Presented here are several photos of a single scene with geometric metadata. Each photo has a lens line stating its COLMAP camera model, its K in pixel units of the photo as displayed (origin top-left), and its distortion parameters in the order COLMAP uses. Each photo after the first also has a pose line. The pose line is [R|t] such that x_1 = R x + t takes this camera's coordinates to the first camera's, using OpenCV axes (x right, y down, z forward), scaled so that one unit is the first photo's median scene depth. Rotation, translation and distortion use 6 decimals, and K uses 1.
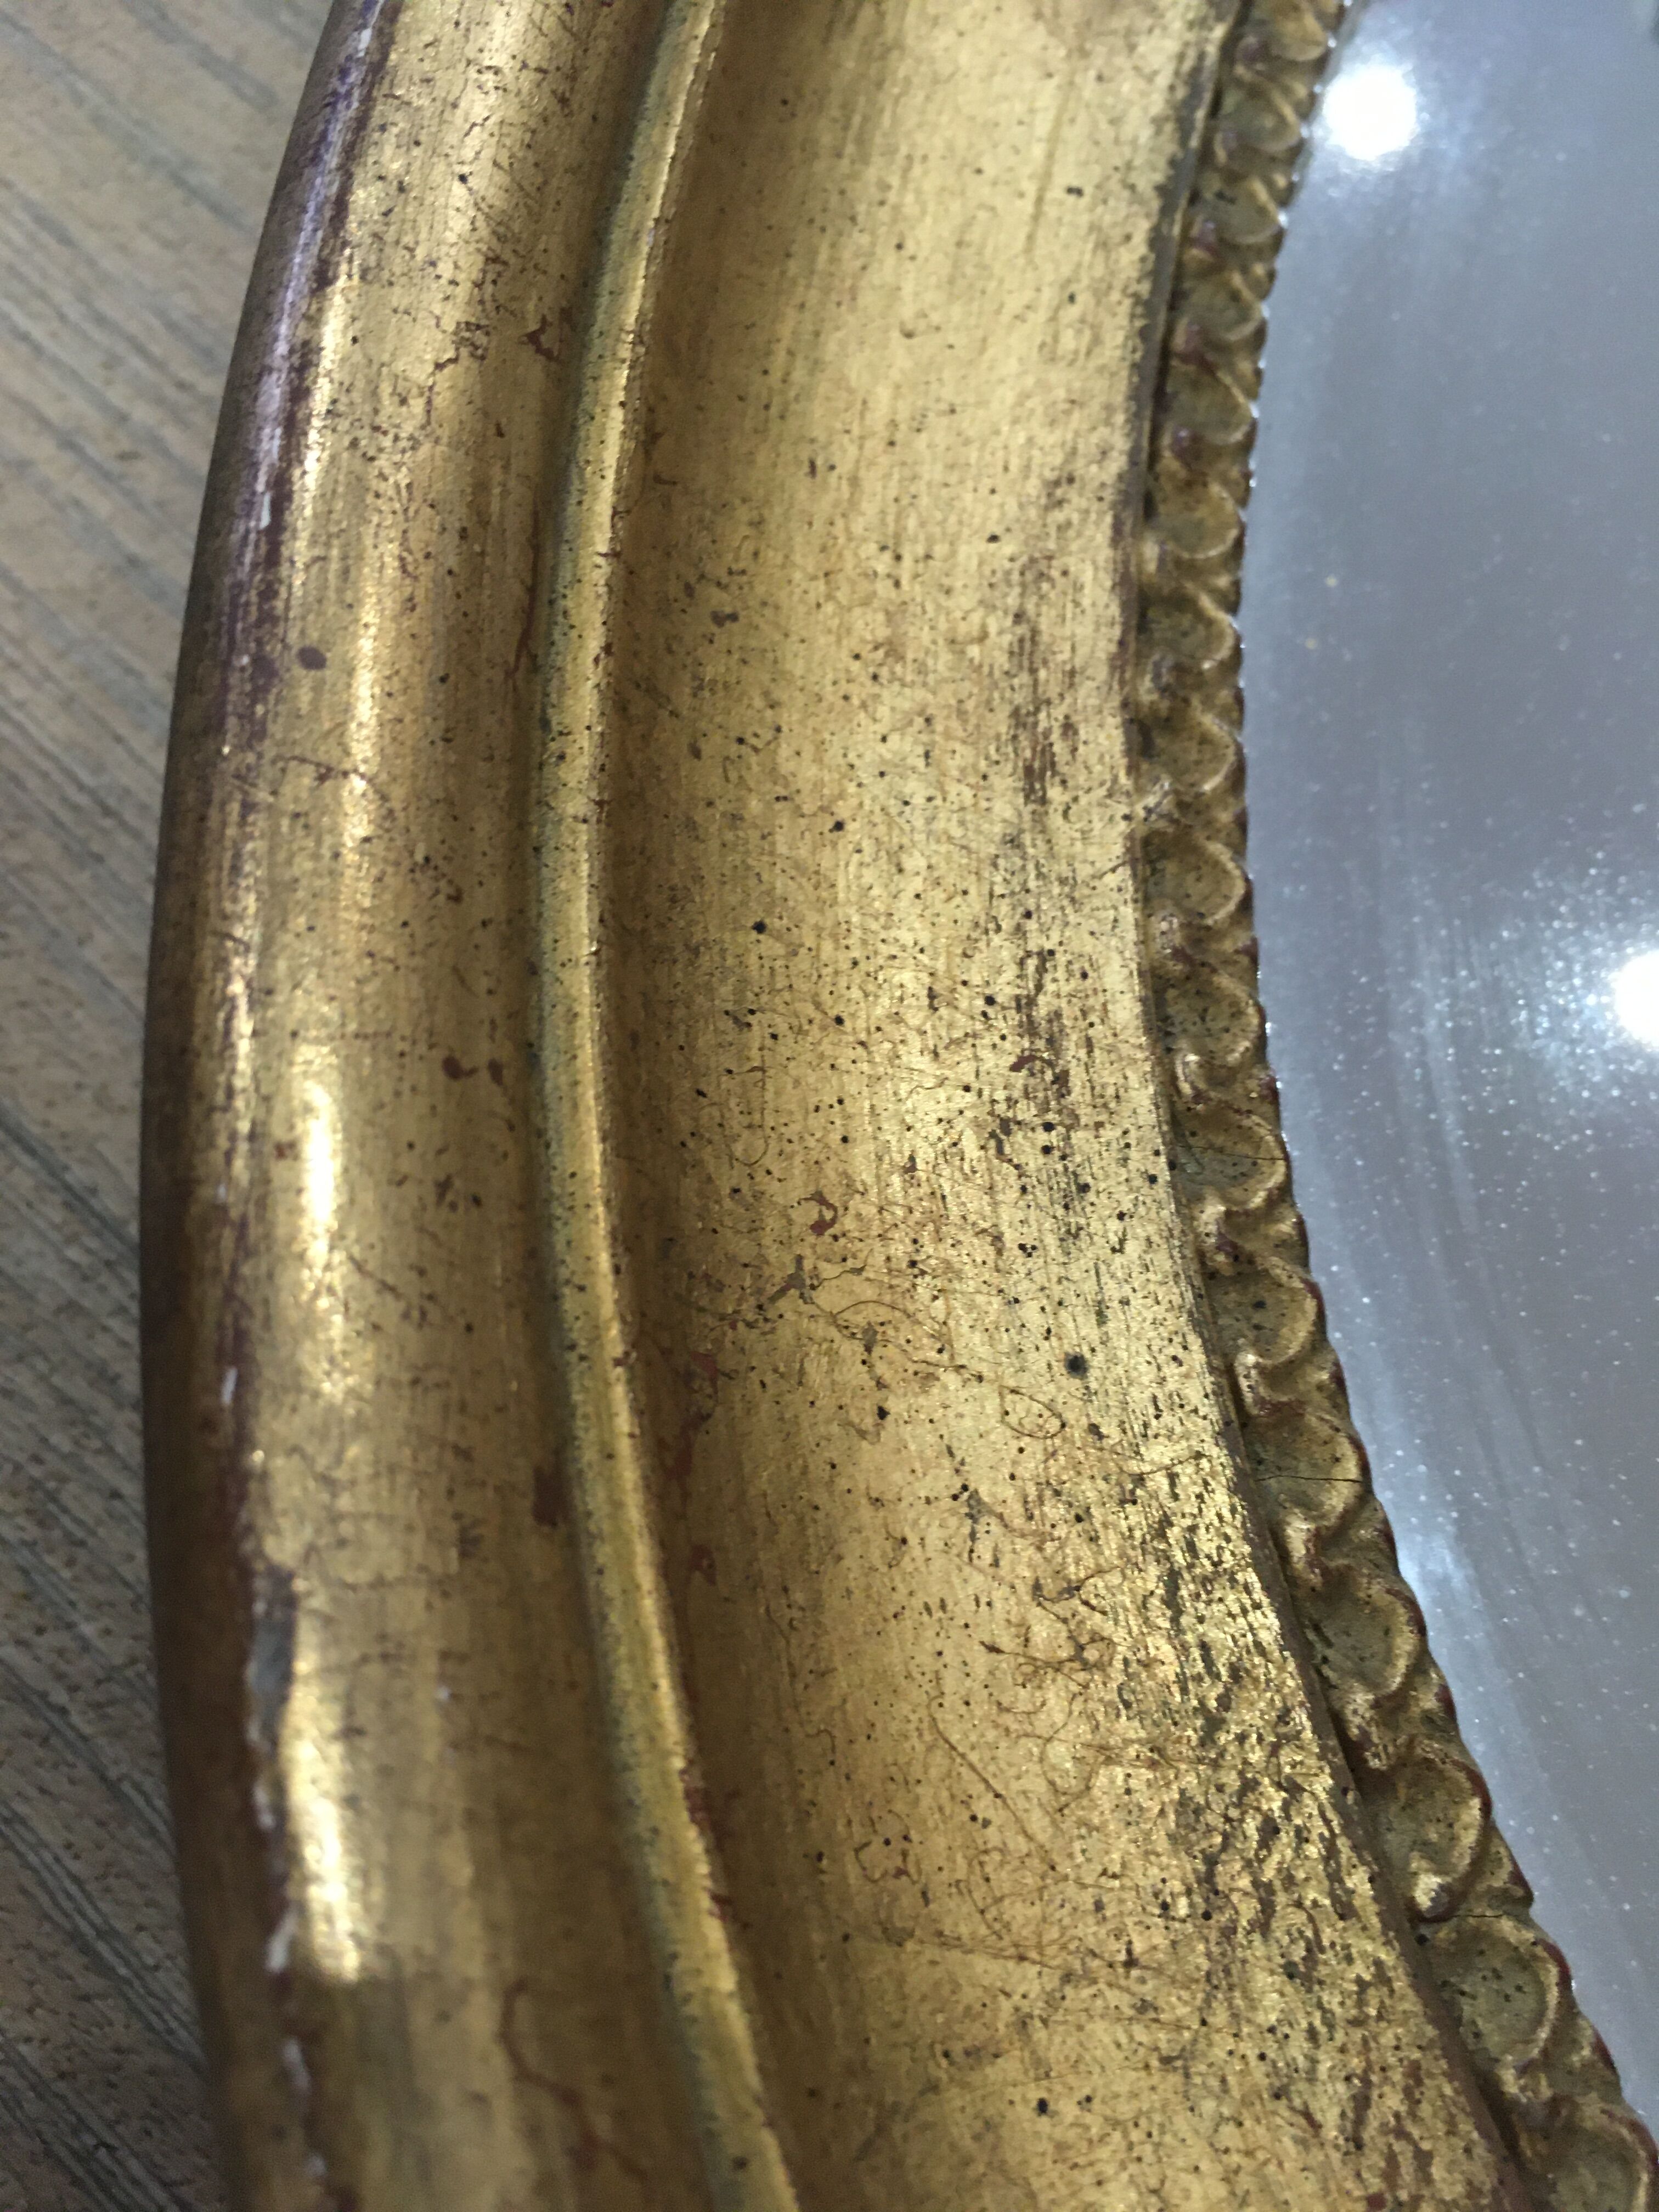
lens RADIAL K [[1873.5, 0, 815.2], [0, 1873.5, 1109.9], [0, 0, 1]] dist [0.005228, -0.005243]
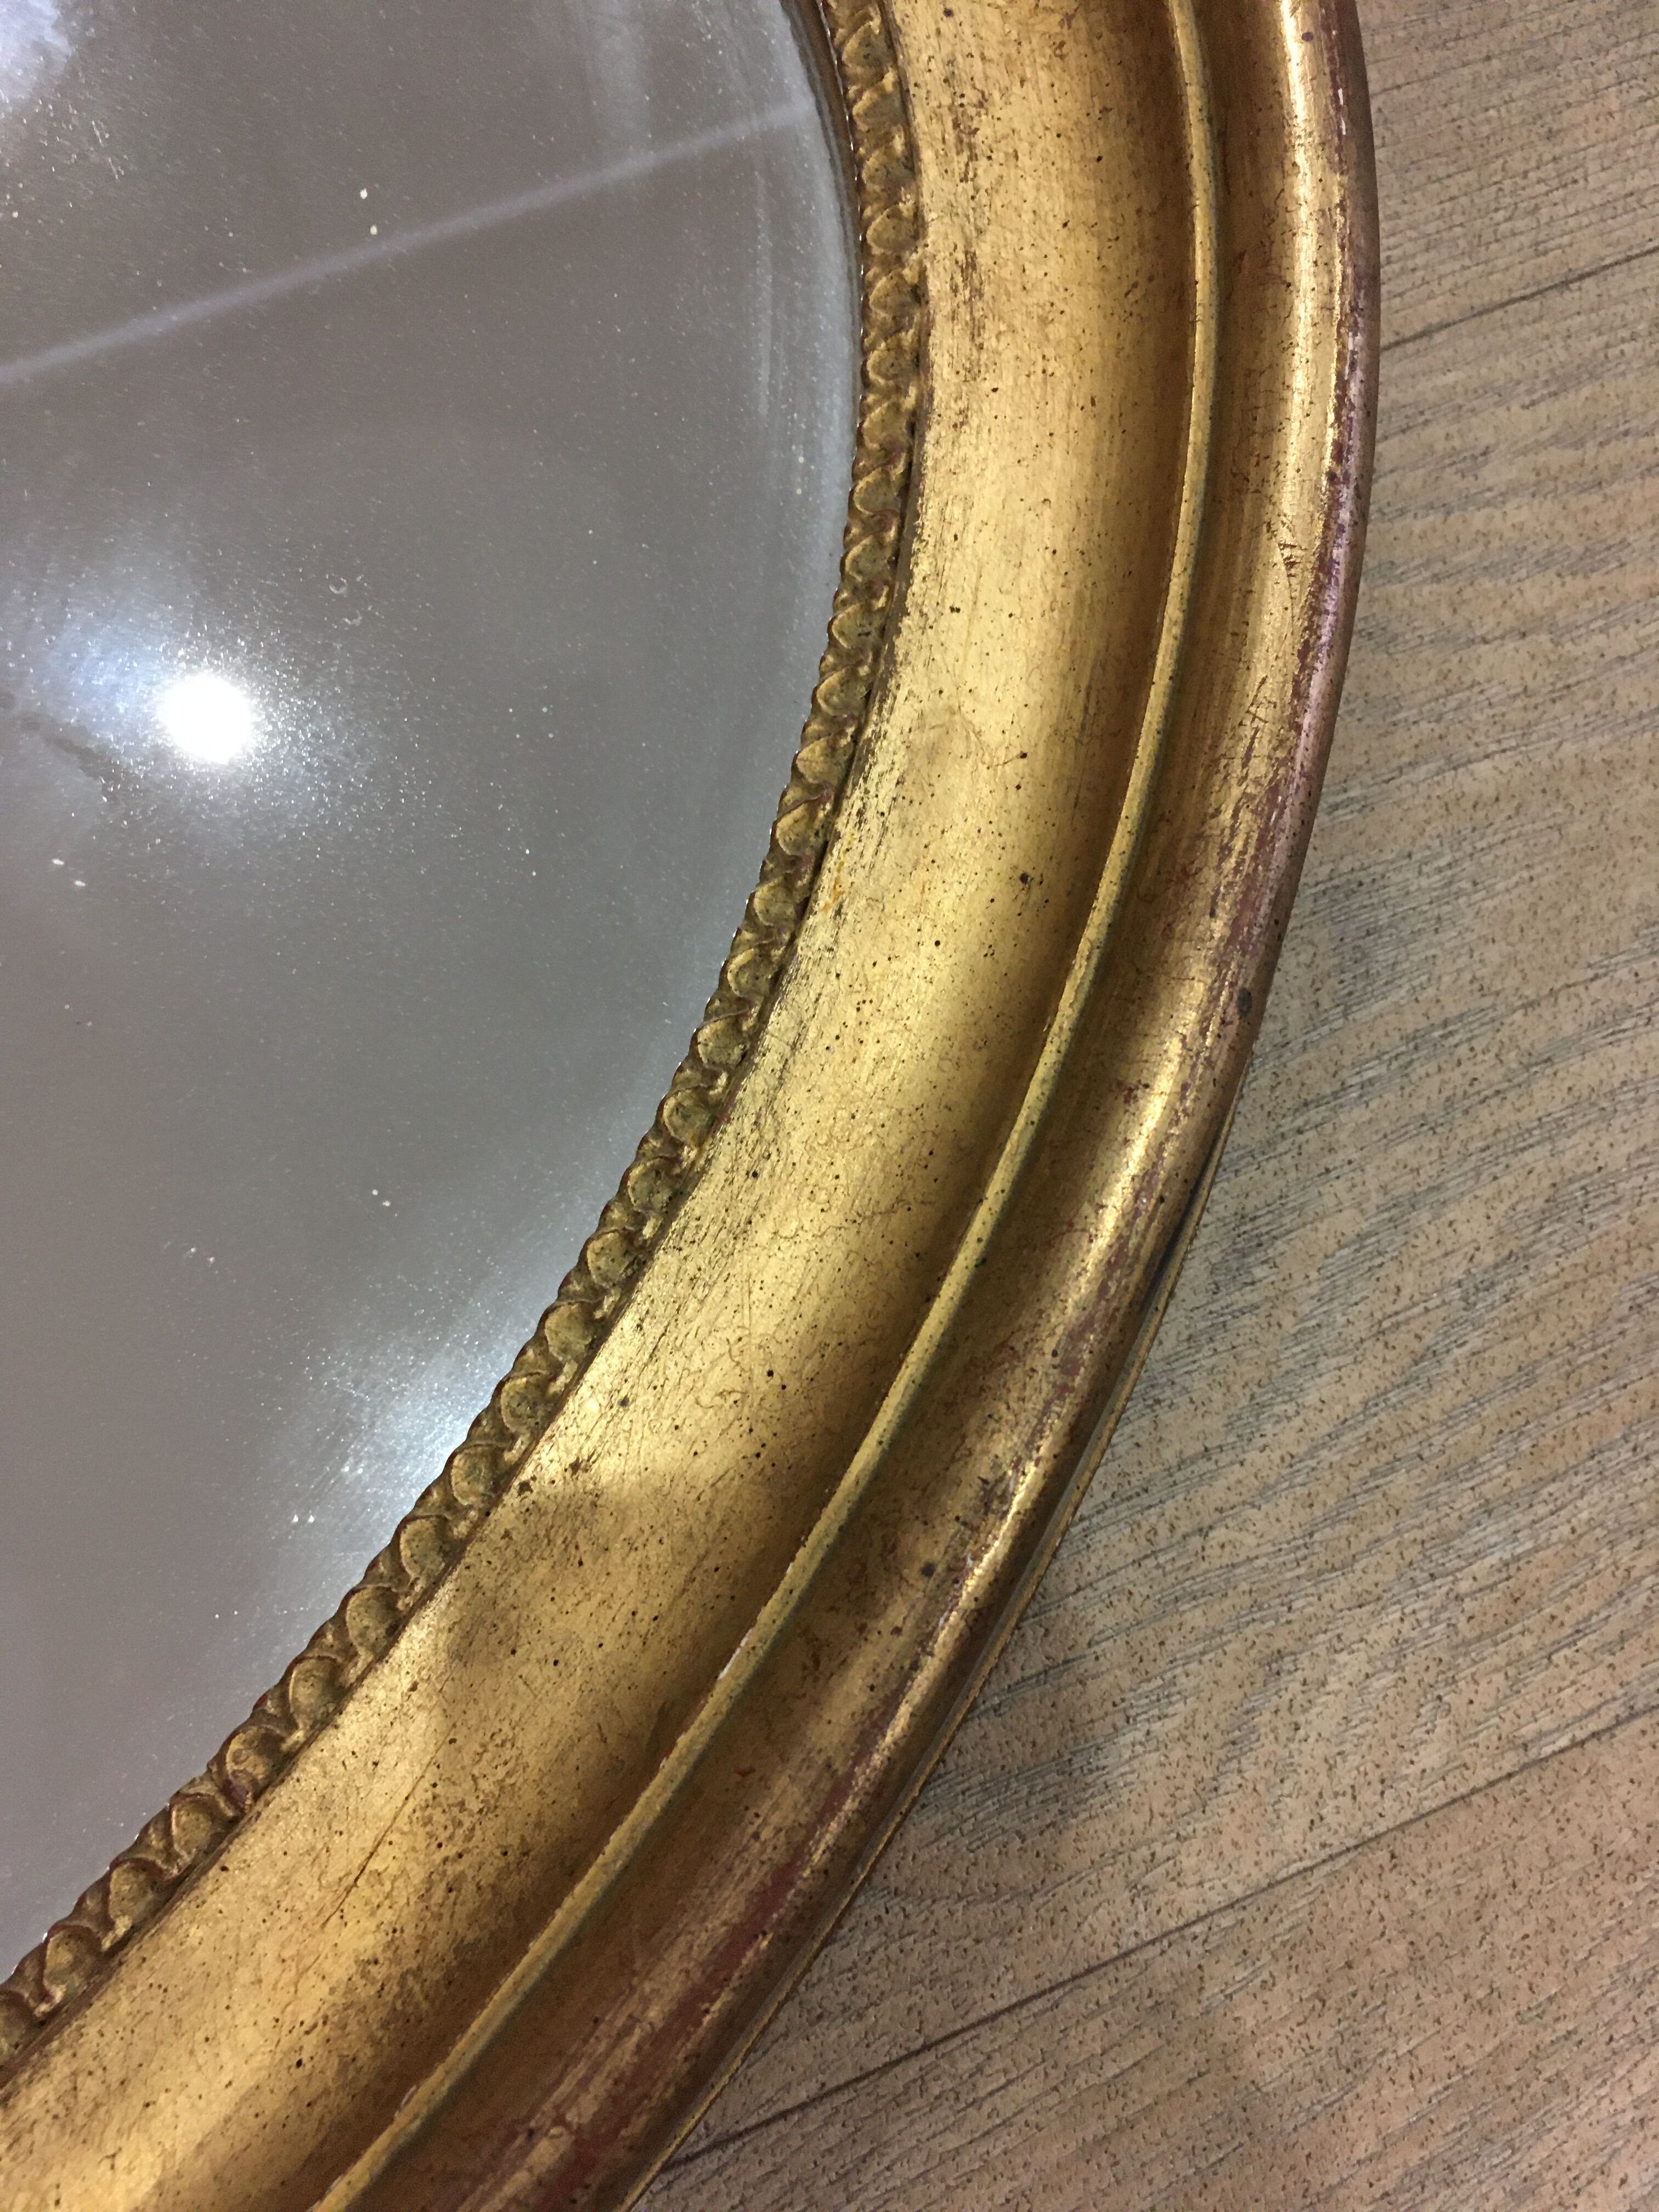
lens RADIAL K [[1873.5, 0, 815.2], [0, 1873.5, 1109.9], [0, 0, 1]] dist [0.005228, -0.005243]
pose [[-0.999085, 0.041769, -0.009182, 0.359170], [-0.040263, -0.846299, 0.531184, -2.131043], [0.014416, 0.531068, 0.847207, -0.264000]]
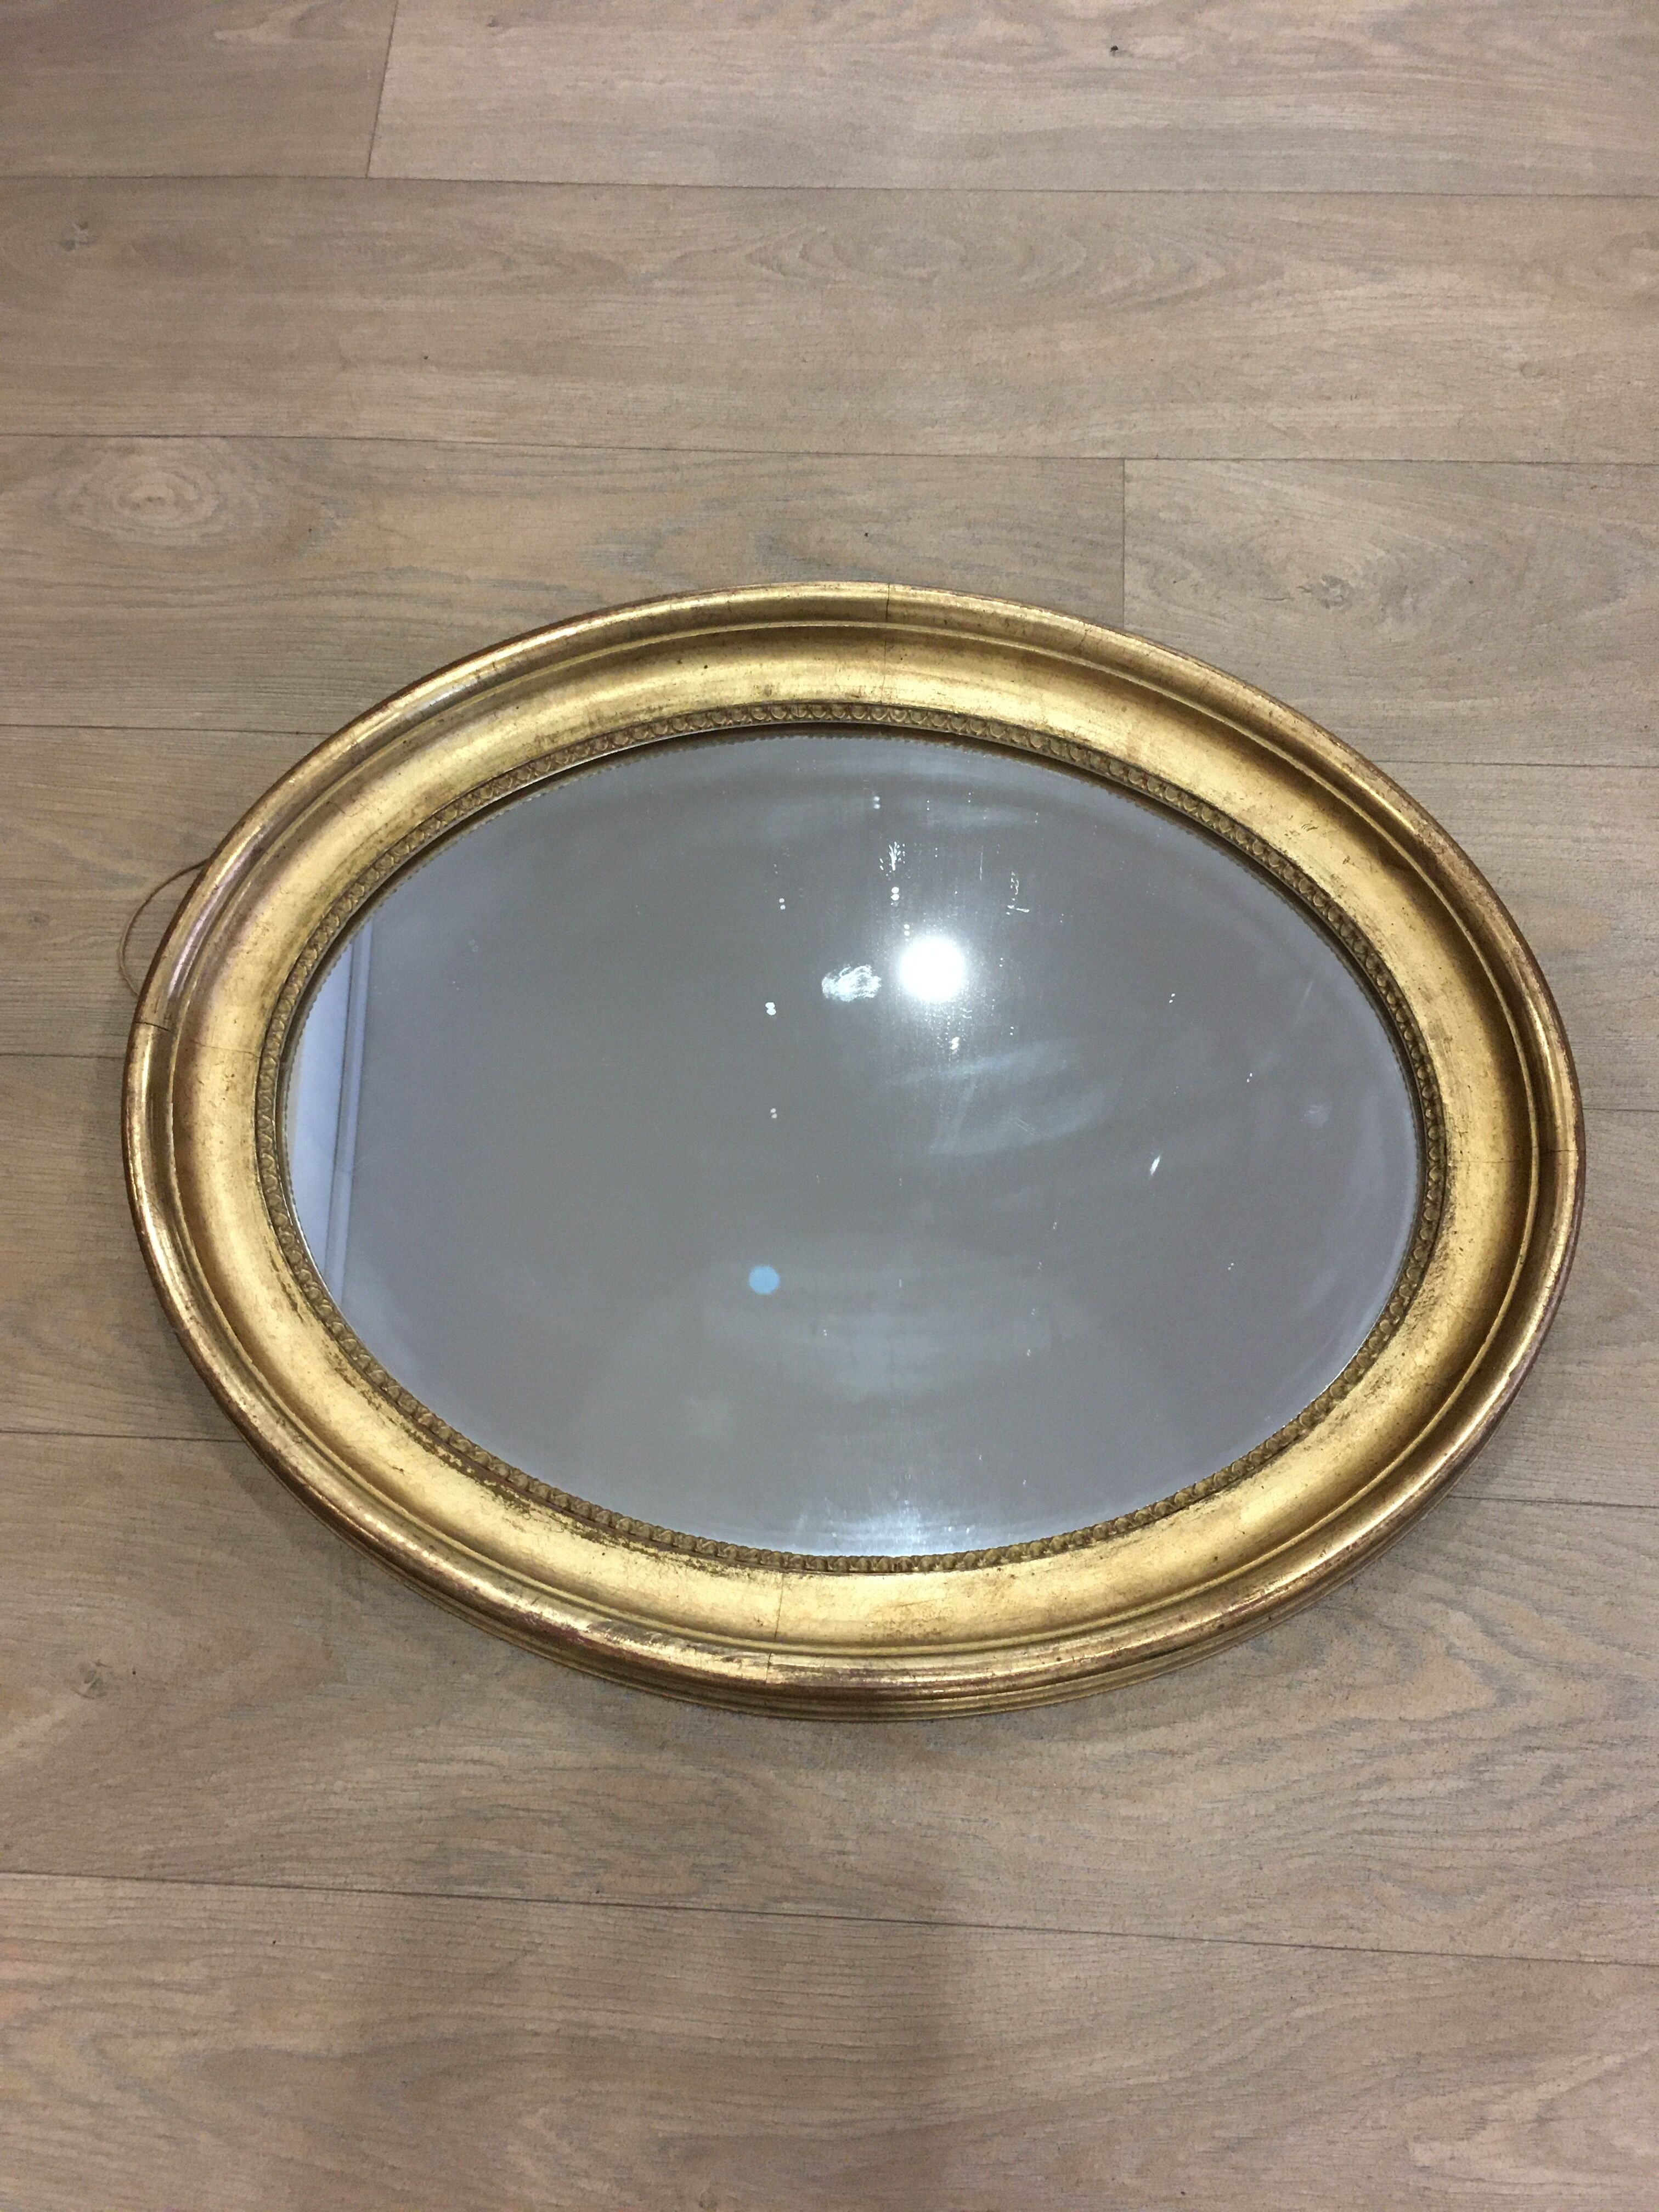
lens RADIAL K [[1873.5, 0, 815.2], [0, 1873.5, 1109.9], [0, 0, 1]] dist [0.005228, -0.005243]
pose [[-0.692073, -0.667949, 0.273640, 0.348398], [0.701496, -0.533036, 0.473049, -4.356529], [-0.170112, 0.519342, 0.837464, -5.199890]]
